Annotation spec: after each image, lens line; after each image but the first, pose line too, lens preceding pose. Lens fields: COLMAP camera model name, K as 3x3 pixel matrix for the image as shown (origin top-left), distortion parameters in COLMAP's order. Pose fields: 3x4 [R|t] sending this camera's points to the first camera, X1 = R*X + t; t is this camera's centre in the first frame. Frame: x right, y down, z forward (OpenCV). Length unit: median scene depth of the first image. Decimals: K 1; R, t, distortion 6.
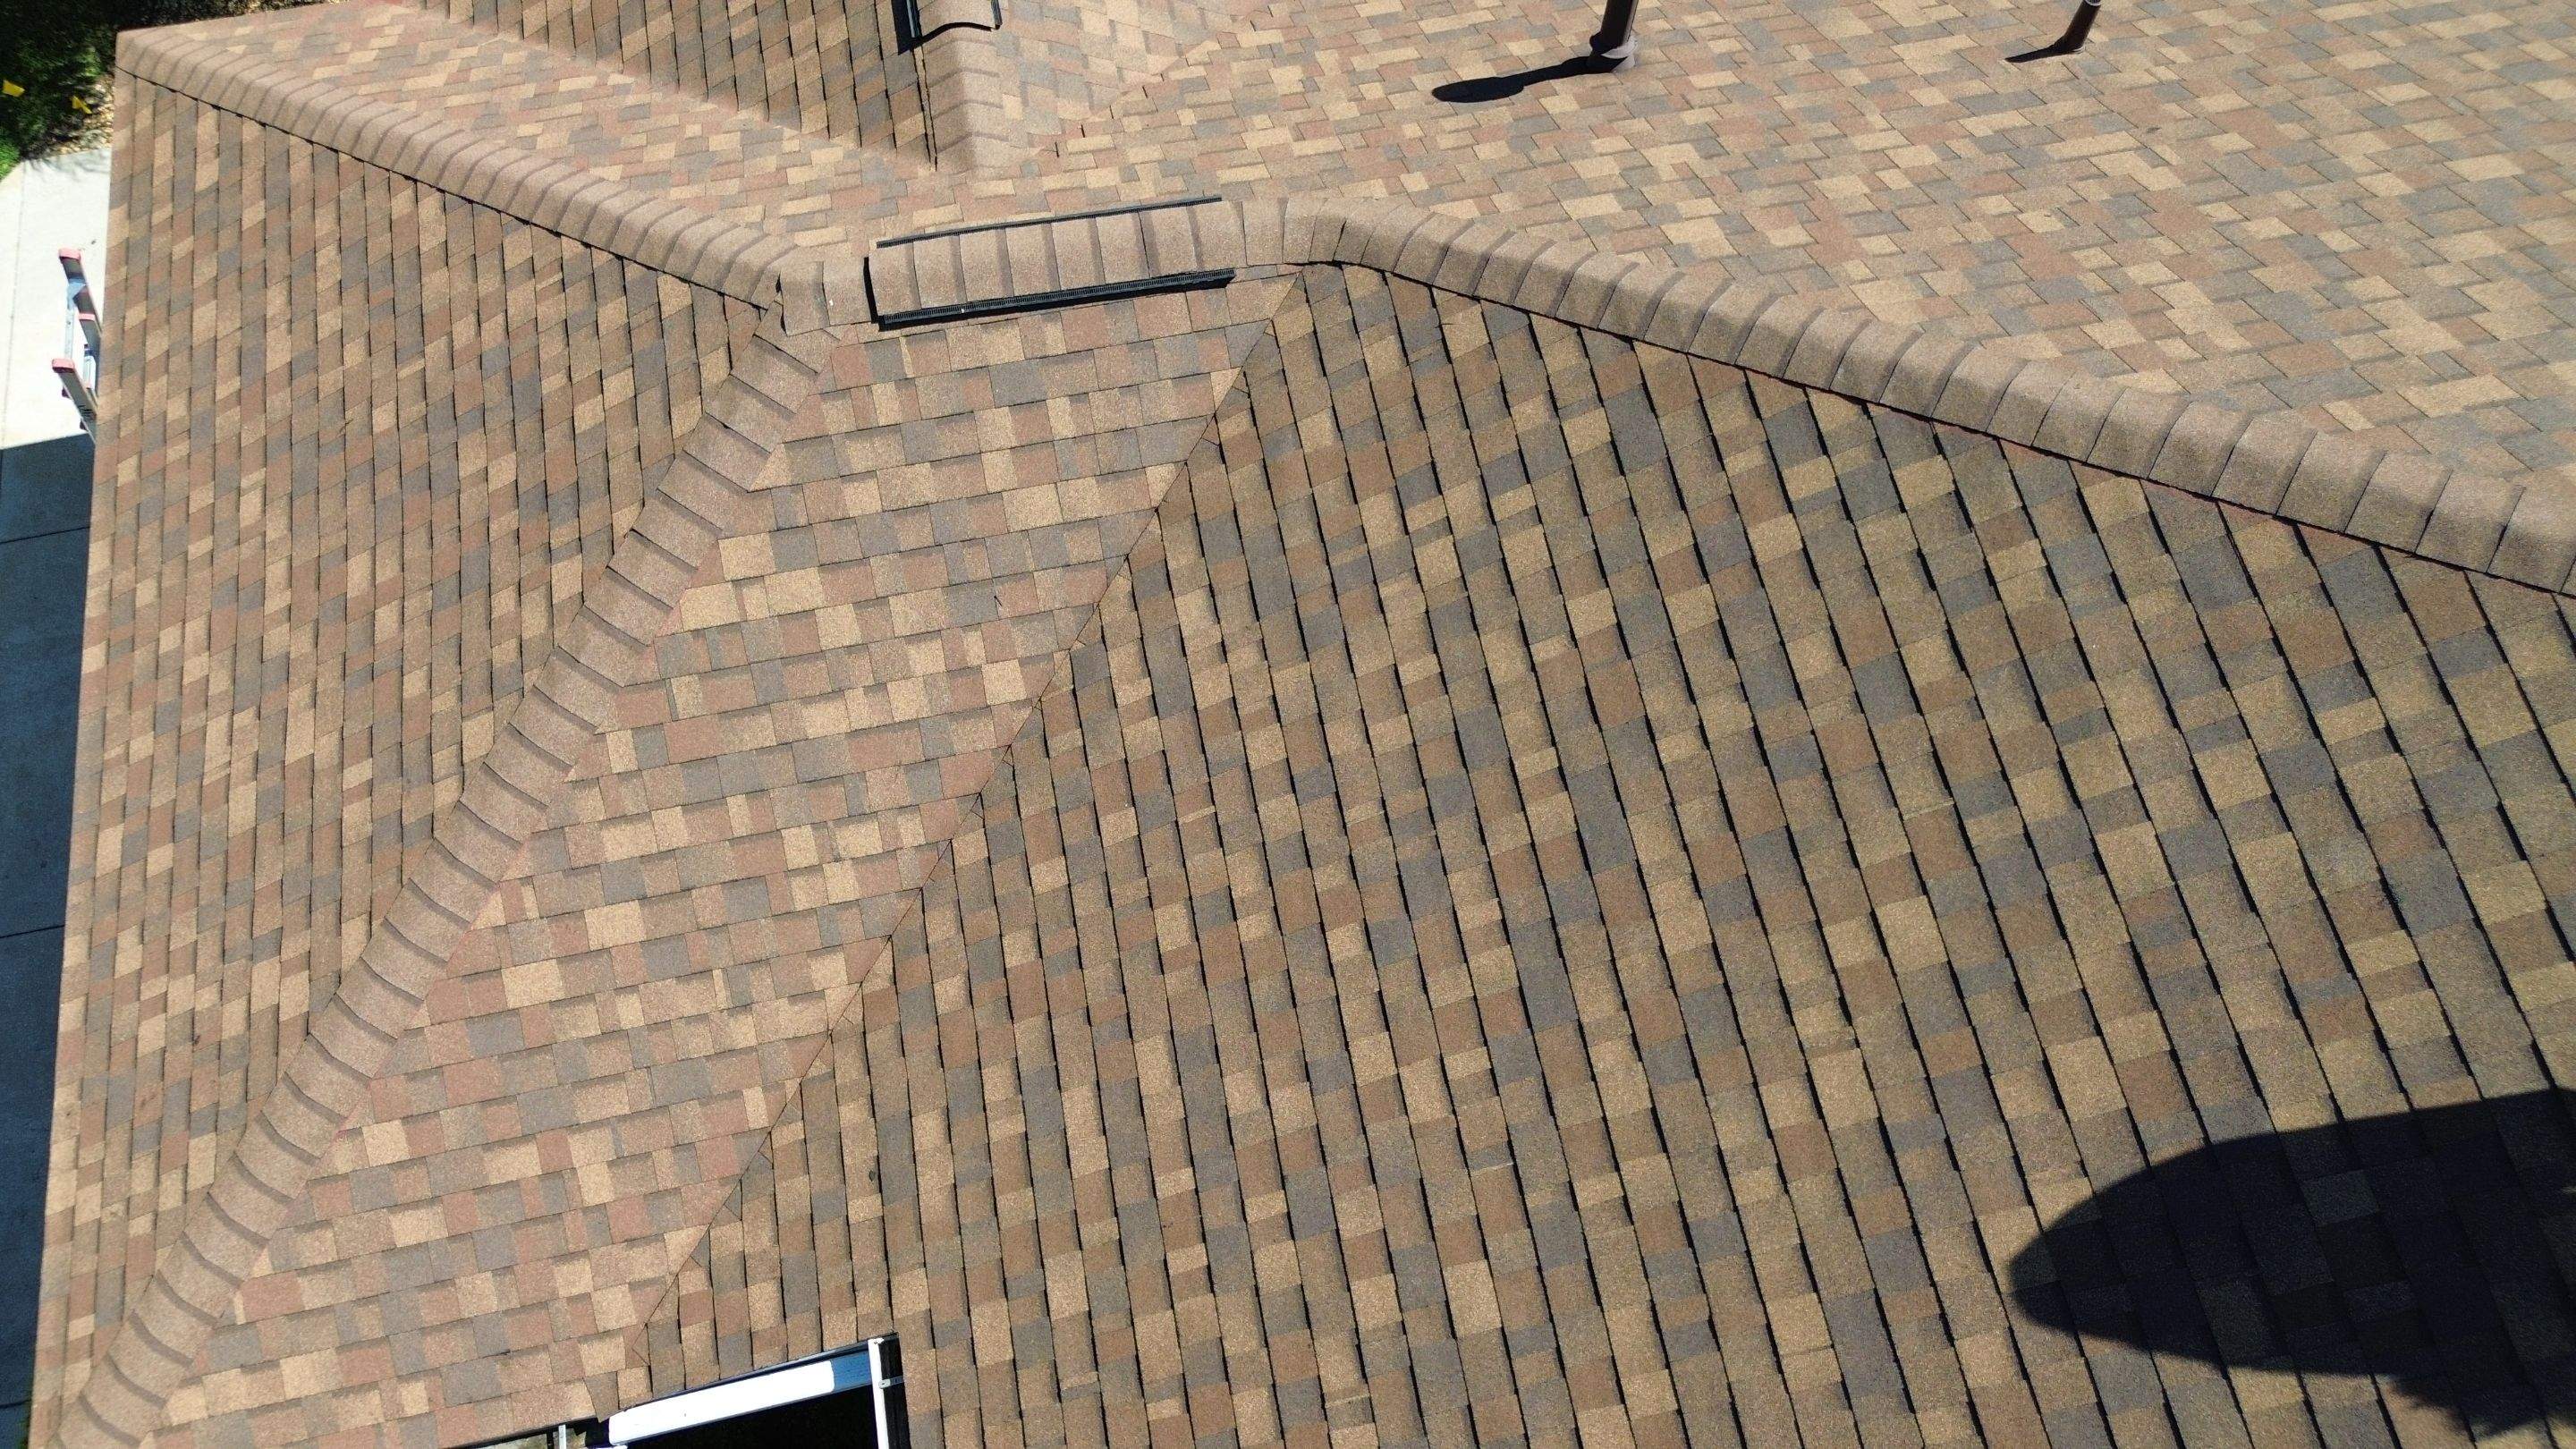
lens RADIAL K [[1821.5, 0, 1302.0], [0, 1821.5, 731.1], [0, 0, 1]] dist [0.058043, -0.047292]
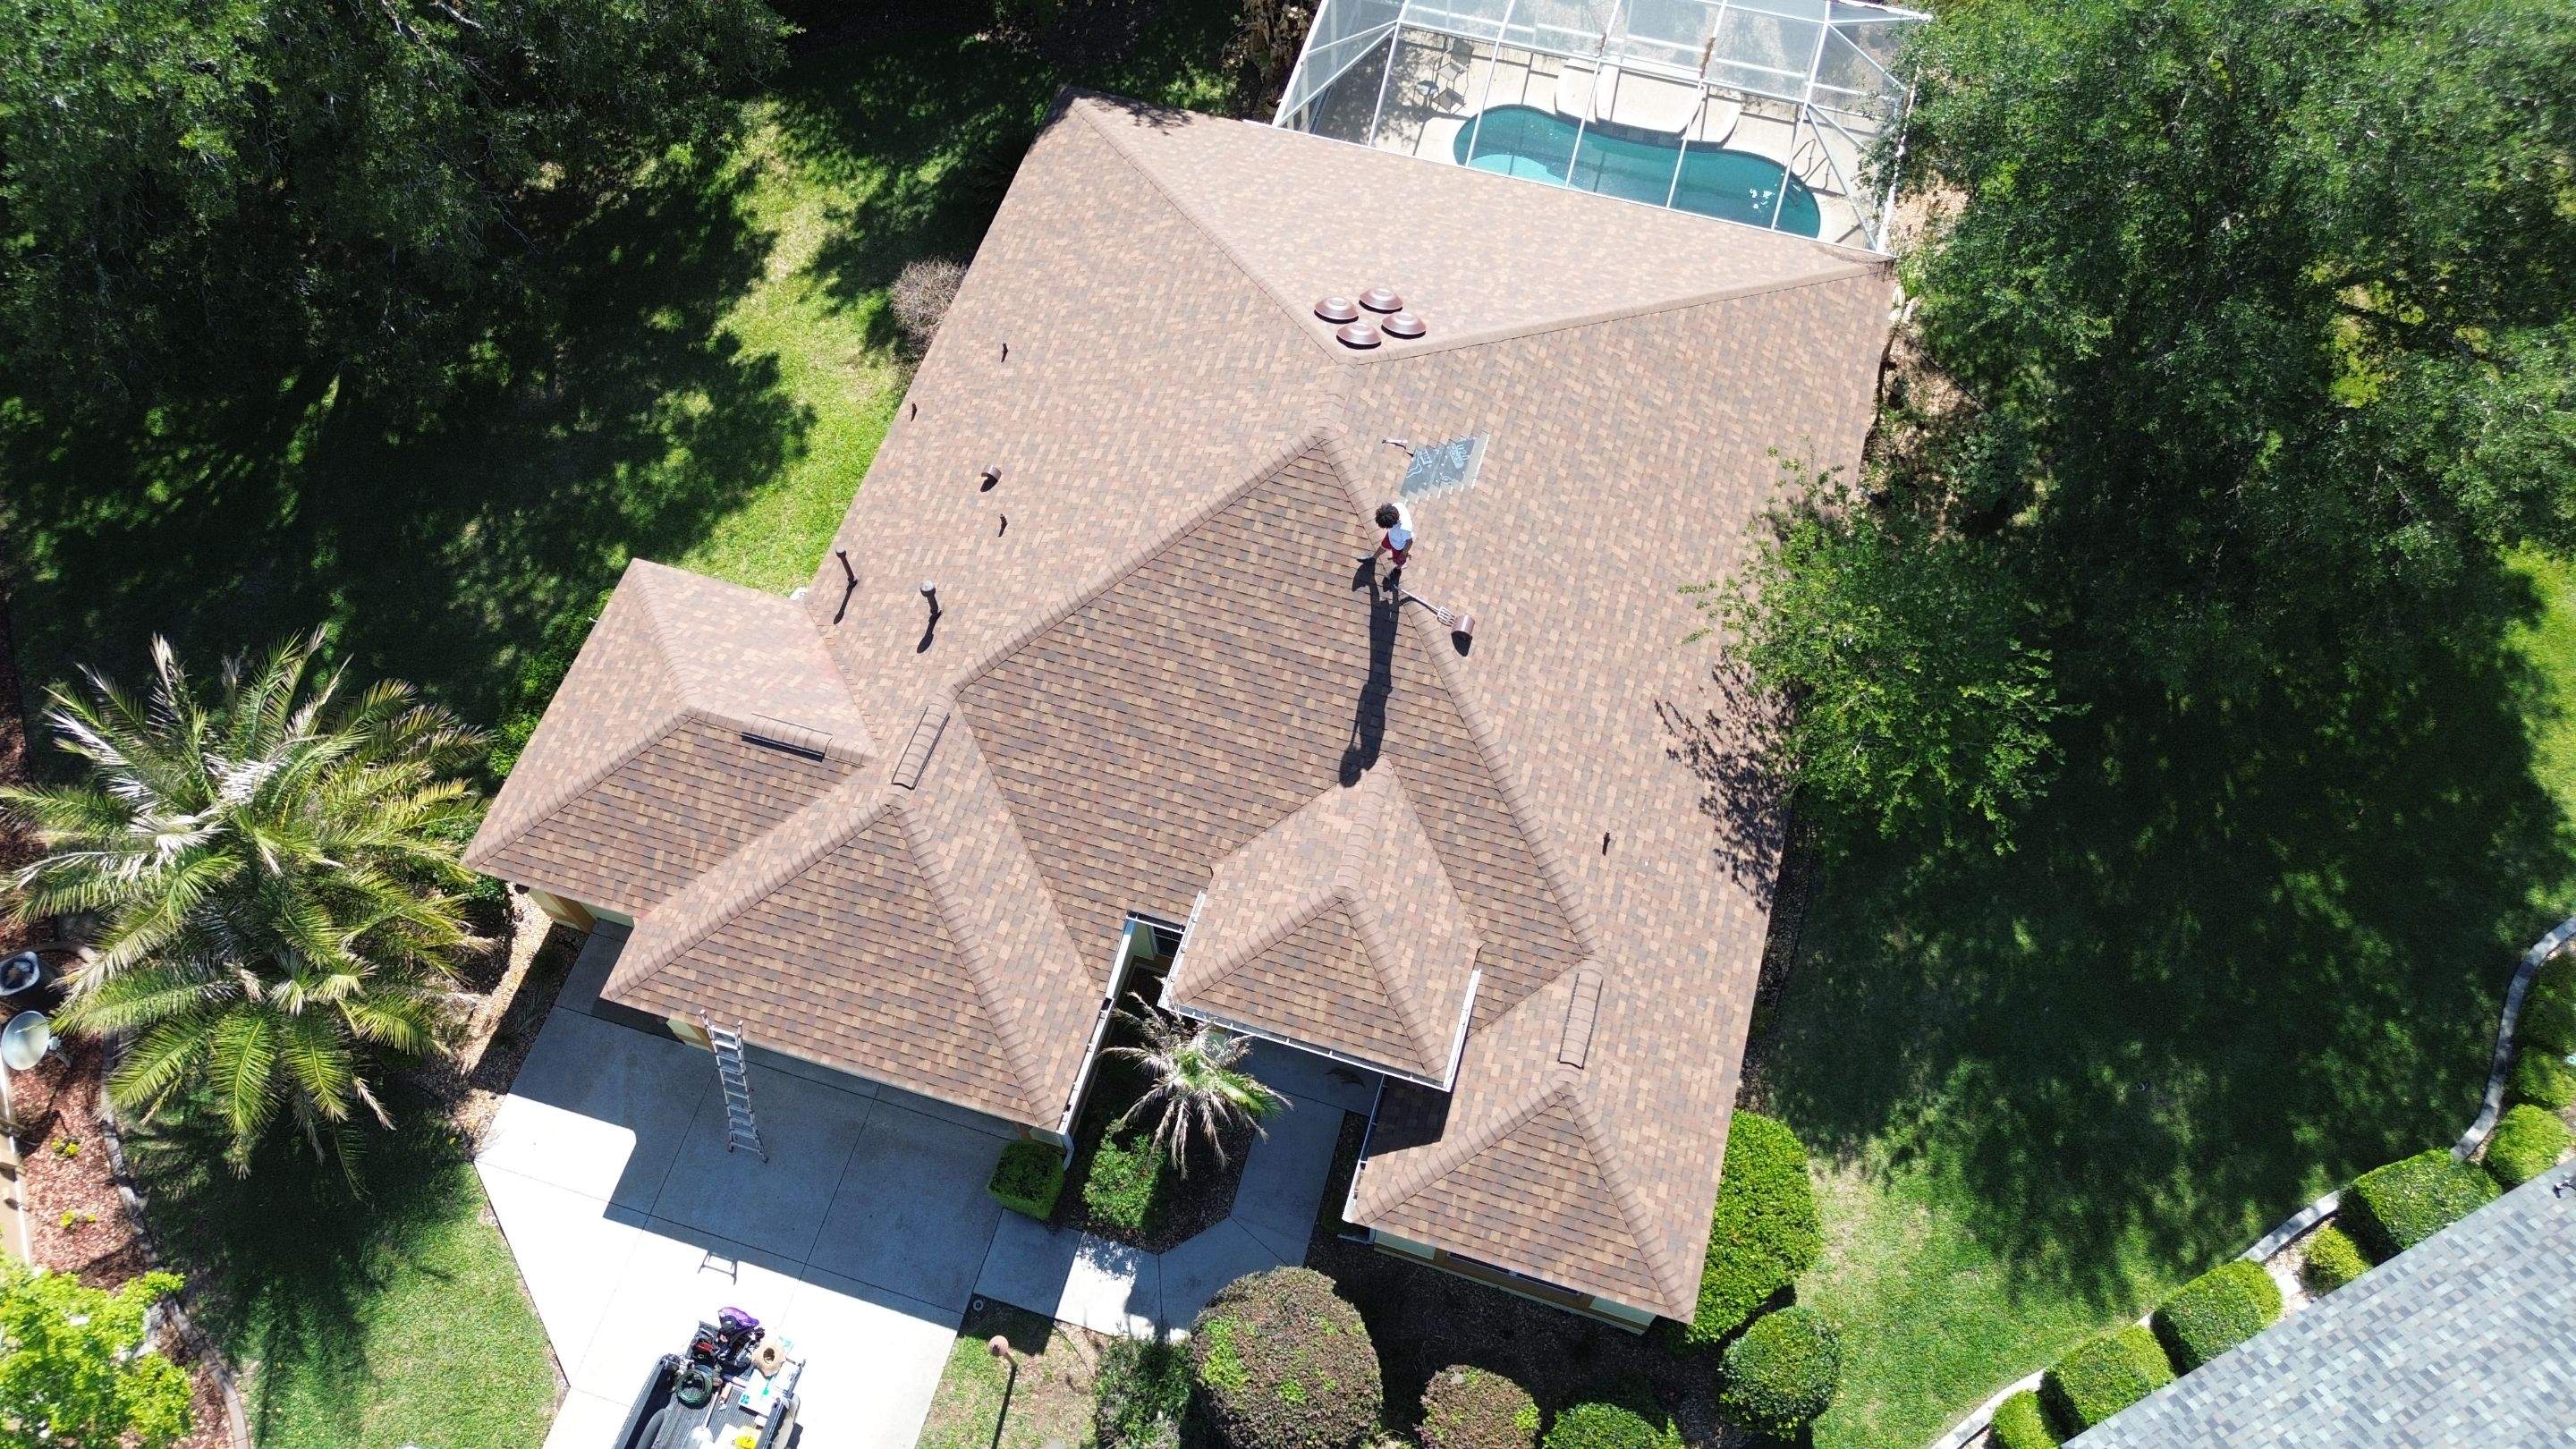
lens RADIAL K [[1821.5, 0, 1294.3], [0, 1821.5, 738.8], [0, 0, 1]] dist [0.058043, -0.047292]
pose [[0.473115, -0.785914, 0.398124, -1.326749], [0.817895, 0.559771, 0.133056, -0.132953], [-0.327429, 0.262673, 0.907631, -2.888063]]
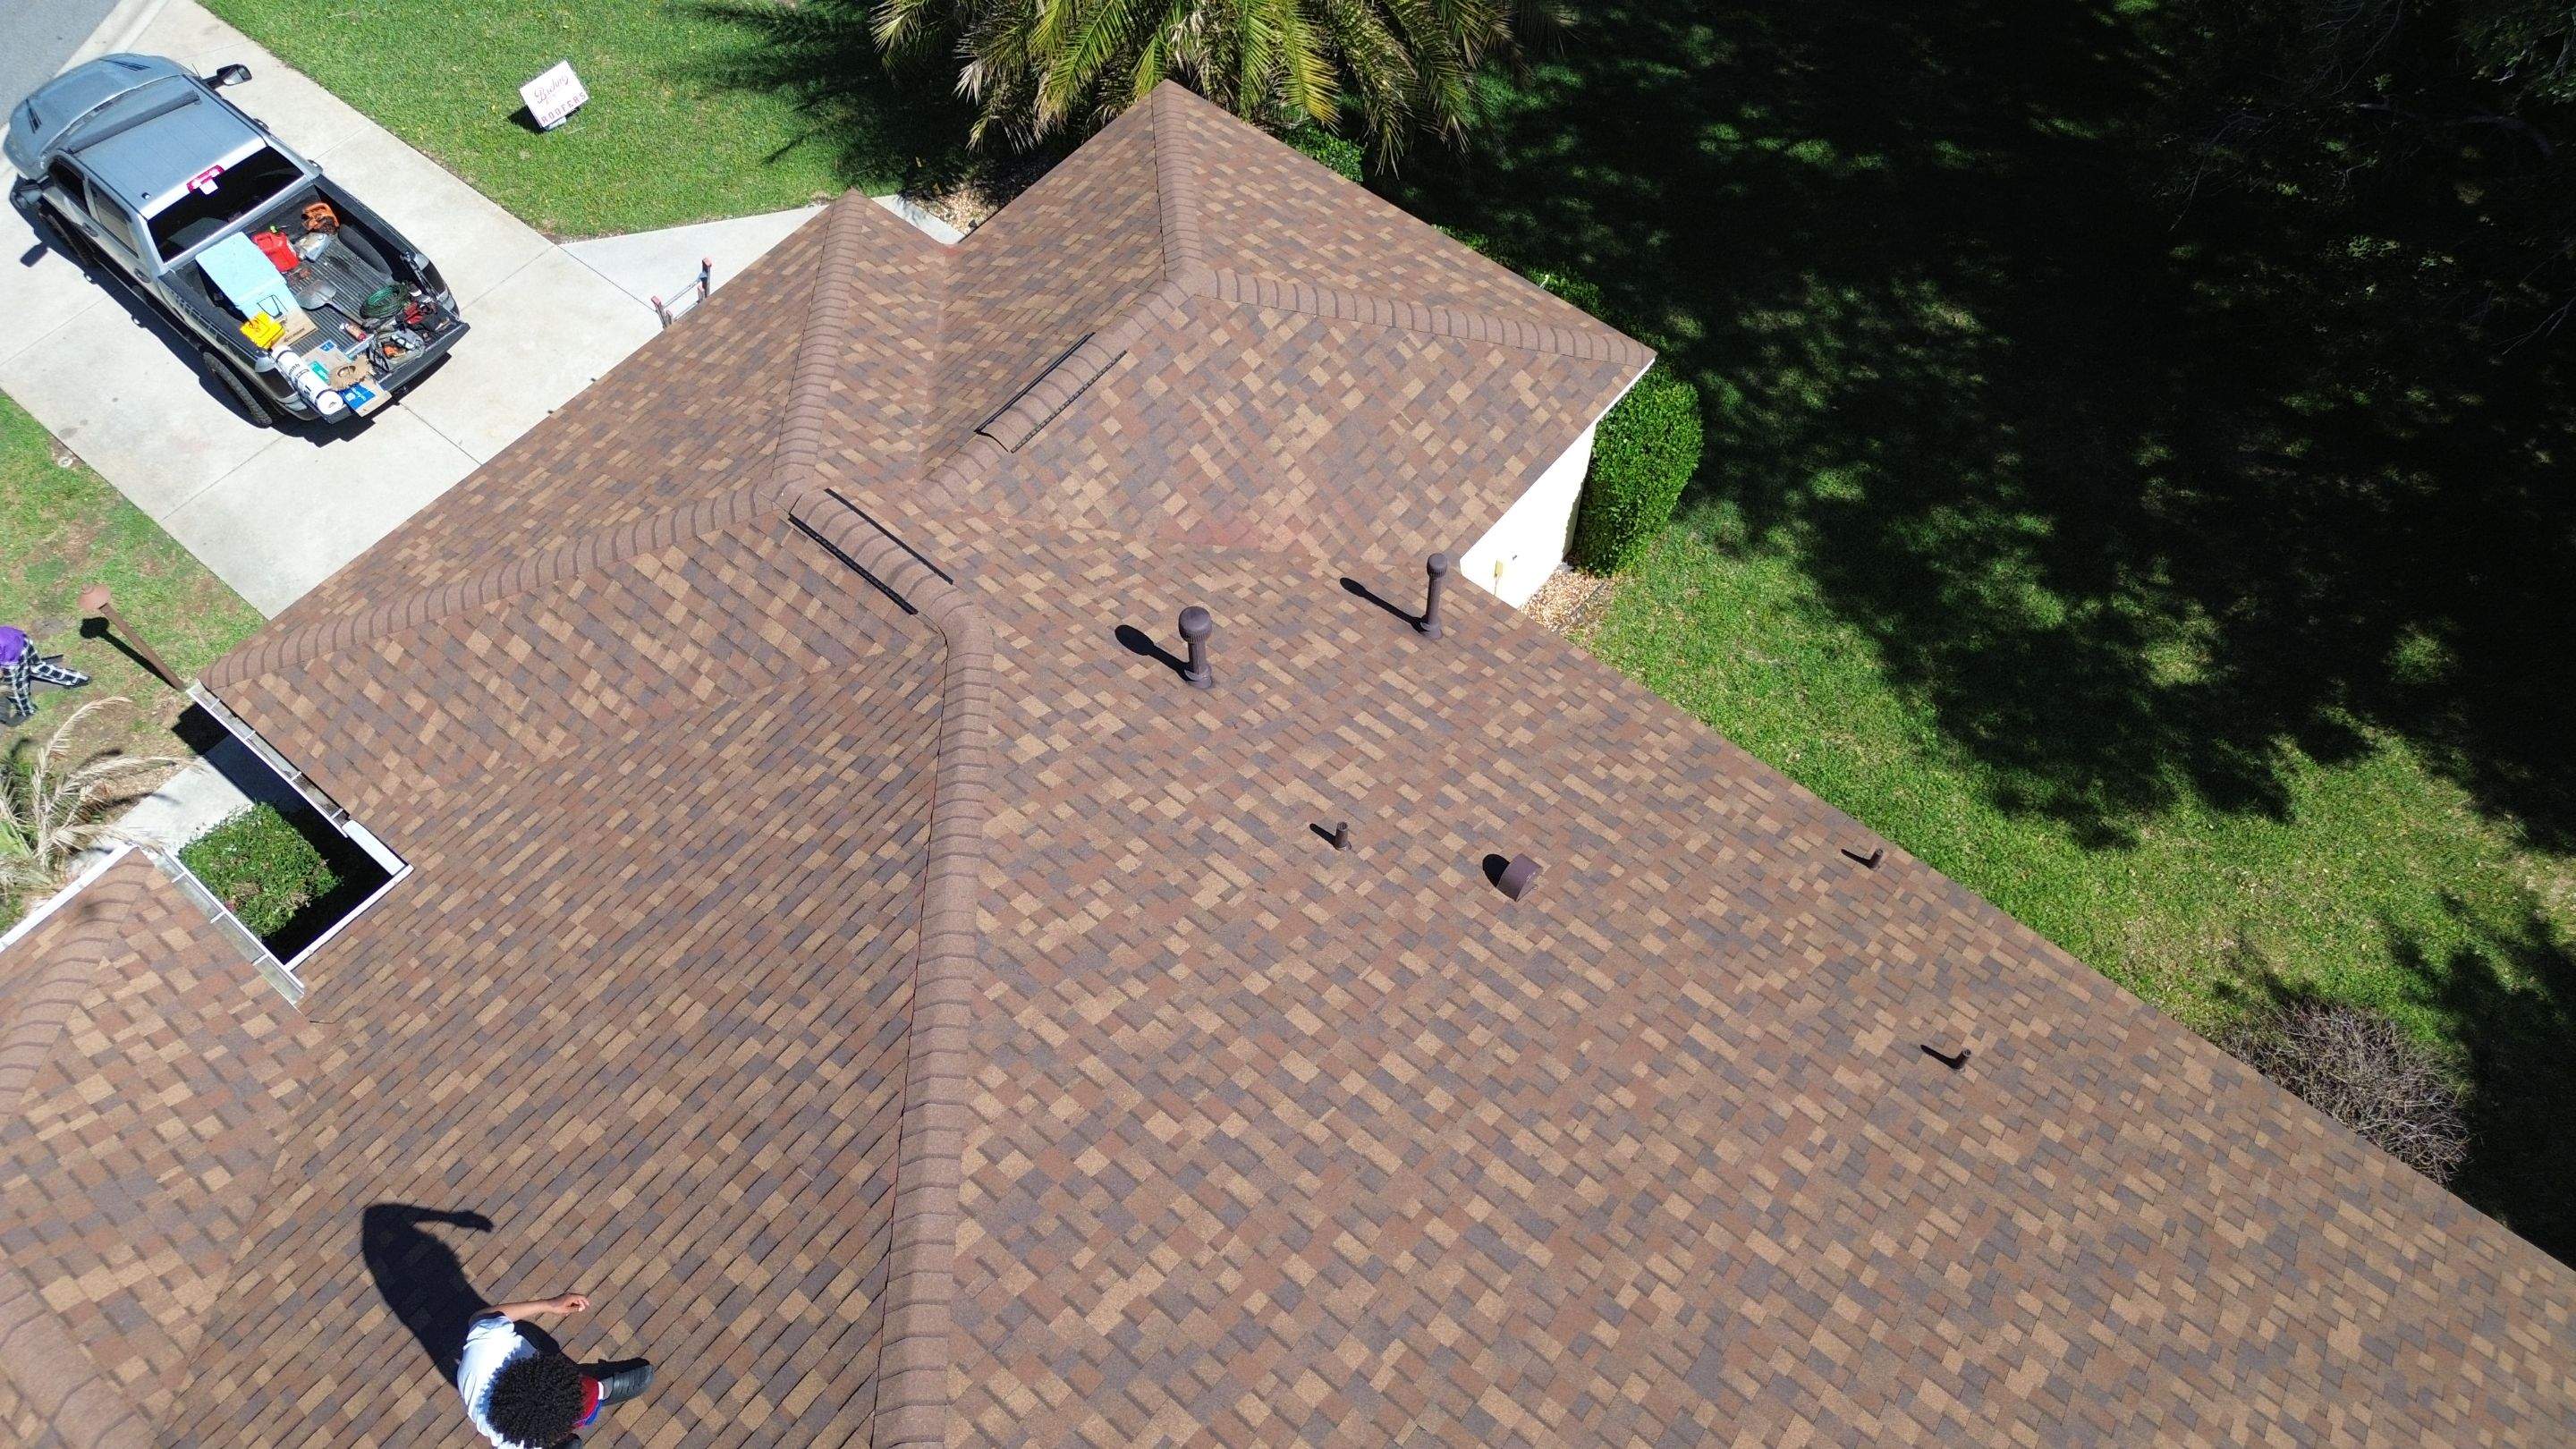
lens RADIAL K [[1821.5, 0, 1297.7], [0, 1821.5, 731.7], [0, 0, 1]] dist [0.058043, -0.047292]
pose [[0.634332, 0.651771, -0.415714, 1.081457], [-0.705423, 0.707989, 0.033615, -0.507696], [0.316230, 0.271931, 0.908874, -0.552690]]
